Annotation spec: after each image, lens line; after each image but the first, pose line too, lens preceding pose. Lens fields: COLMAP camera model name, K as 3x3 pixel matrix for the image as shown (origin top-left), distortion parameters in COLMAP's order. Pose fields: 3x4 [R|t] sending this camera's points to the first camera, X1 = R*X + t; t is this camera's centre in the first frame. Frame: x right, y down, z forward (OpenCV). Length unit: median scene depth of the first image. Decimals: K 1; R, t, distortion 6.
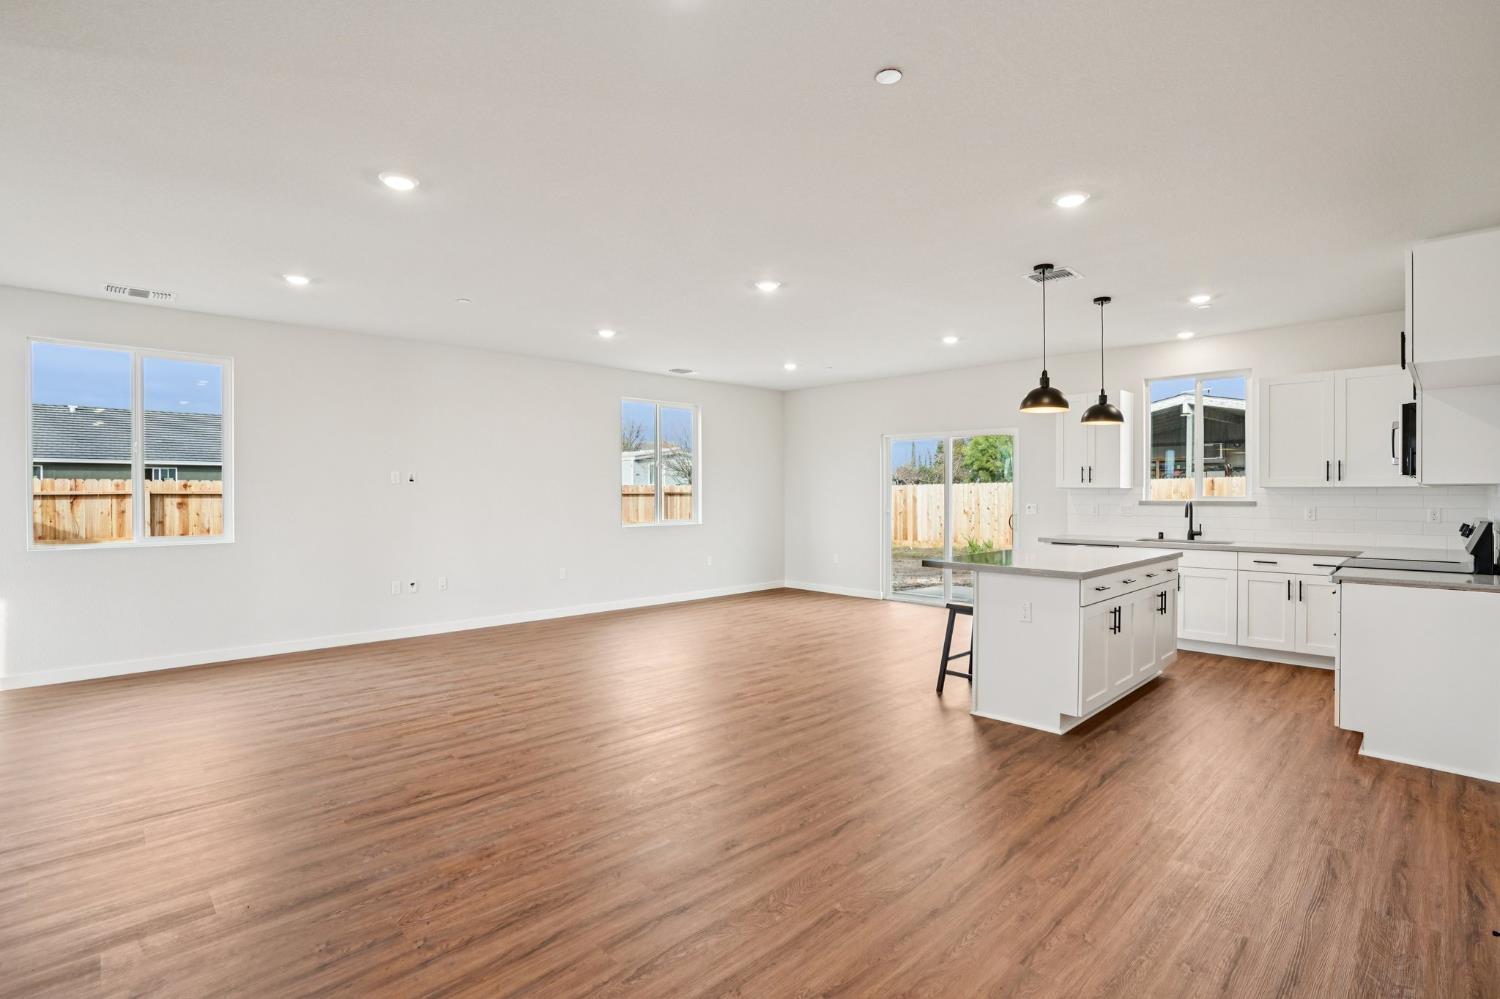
lens RADIAL K [[709.2, 0, 748.5], [0, 709.2, 493.1], [0, 0, 1]] dist [-0.062196, 0.025206]
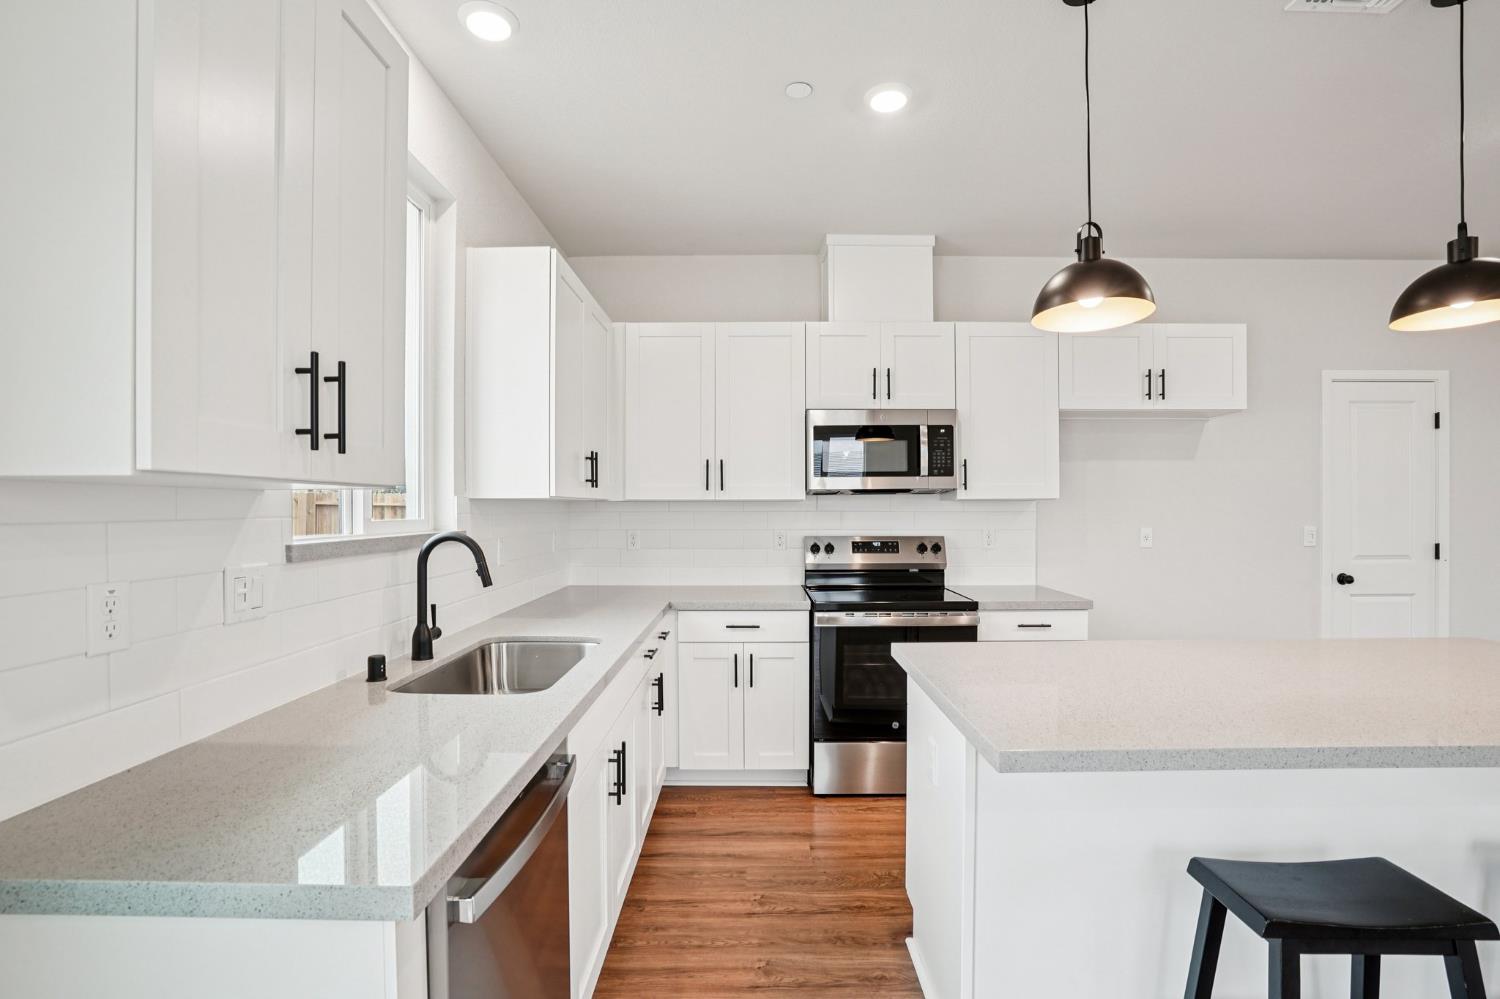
lens RADIAL K [[693.5, 0, 750.6], [0, 693.5, 515.1], [0, 0, 1]] dist [-0.060854, 0.023998]
pose [[-0.710511, -0.004660, 0.703671, 0.338991], [0.002502, 0.999955, 0.009149, -0.000743], [-0.703682, 0.008261, -0.710467, 1.219328]]
